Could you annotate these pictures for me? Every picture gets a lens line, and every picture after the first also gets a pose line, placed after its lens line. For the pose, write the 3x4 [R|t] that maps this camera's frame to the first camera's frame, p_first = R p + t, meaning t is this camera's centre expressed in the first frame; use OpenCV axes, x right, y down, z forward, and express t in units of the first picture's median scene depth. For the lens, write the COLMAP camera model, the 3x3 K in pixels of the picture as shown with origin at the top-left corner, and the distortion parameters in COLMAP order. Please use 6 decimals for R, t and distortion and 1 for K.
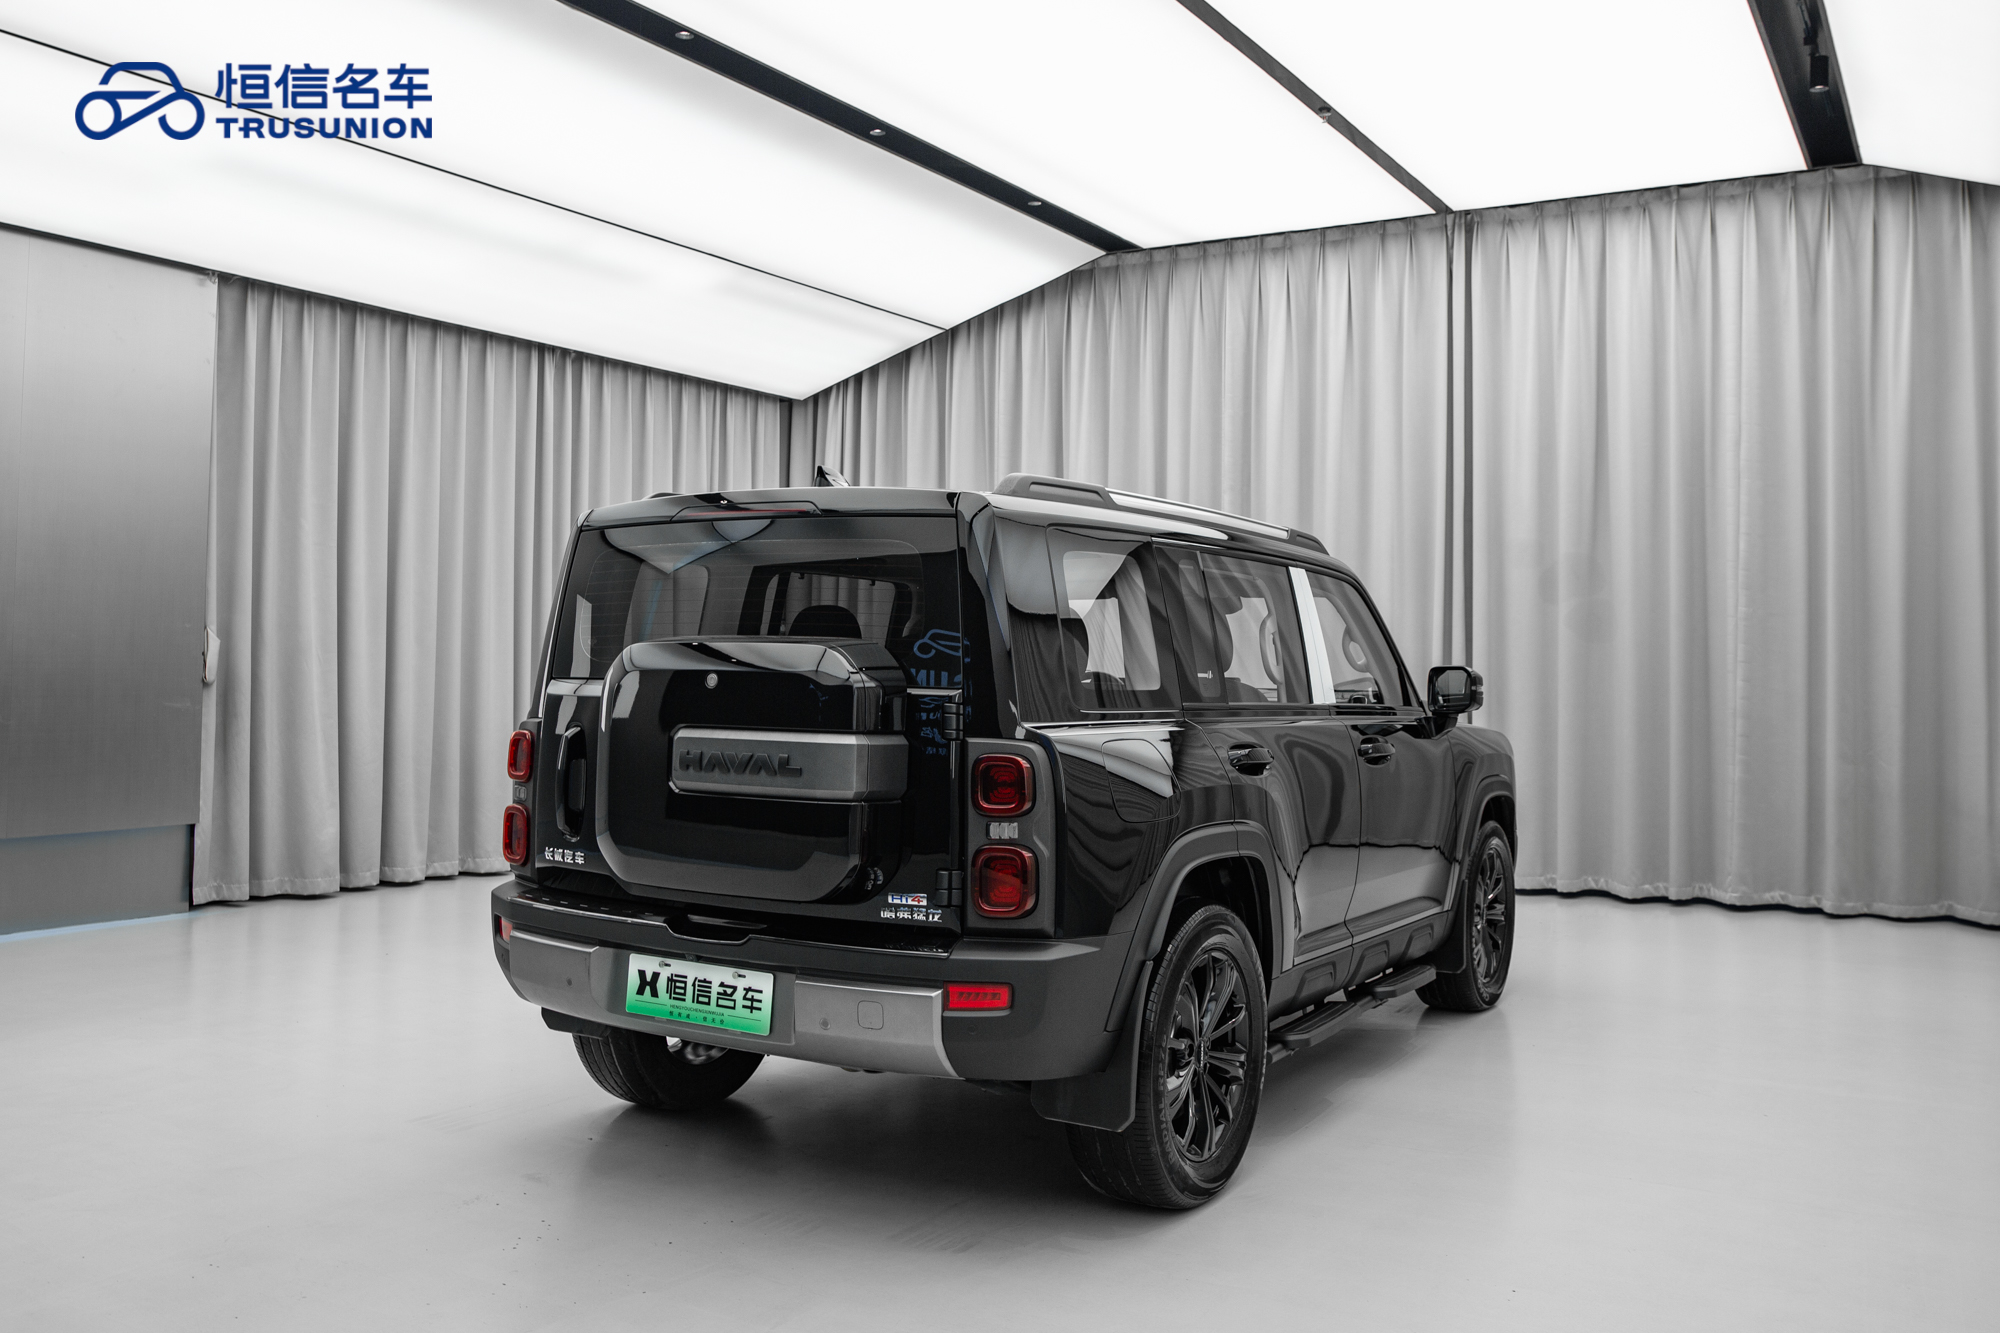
lens RADIAL K [[1367.7, 0, 1000.0], [0, 1367.7, 666.5], [0, 0, 1]] dist [-0.097353, 0.058240]
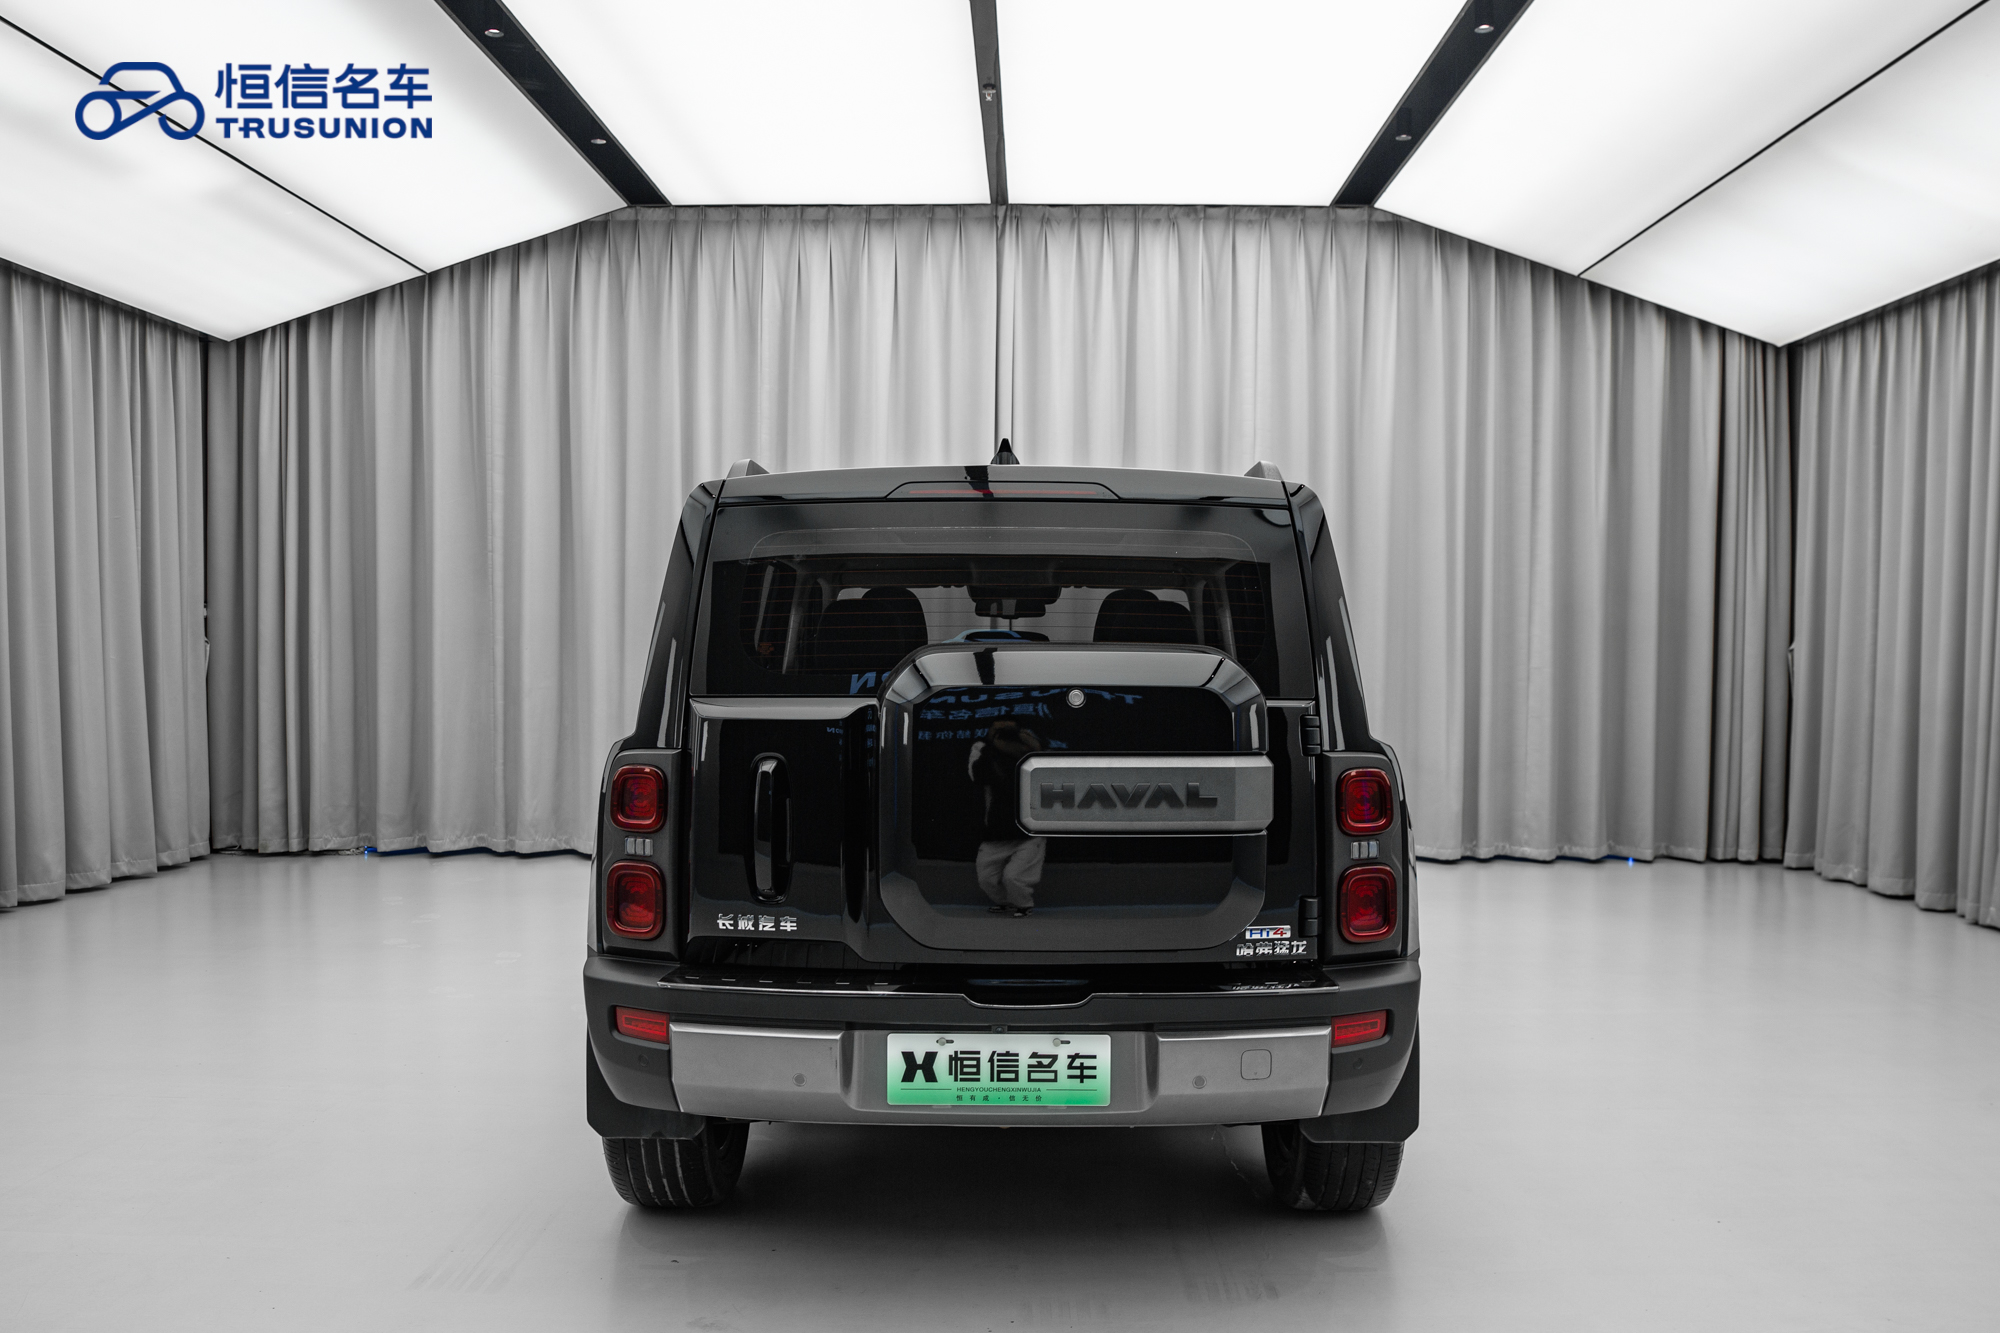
lens RADIAL K [[1367.7, 0, 1000.0], [0, 1367.7, 666.5], [0, 0, 1]] dist [-0.097353, 0.058240]
pose [[0.903358, -0.018672, 0.428480, -0.568598], [0.010234, 0.999706, 0.021988, -0.026968], [-0.428765, -0.015478, 0.903284, 0.238426]]
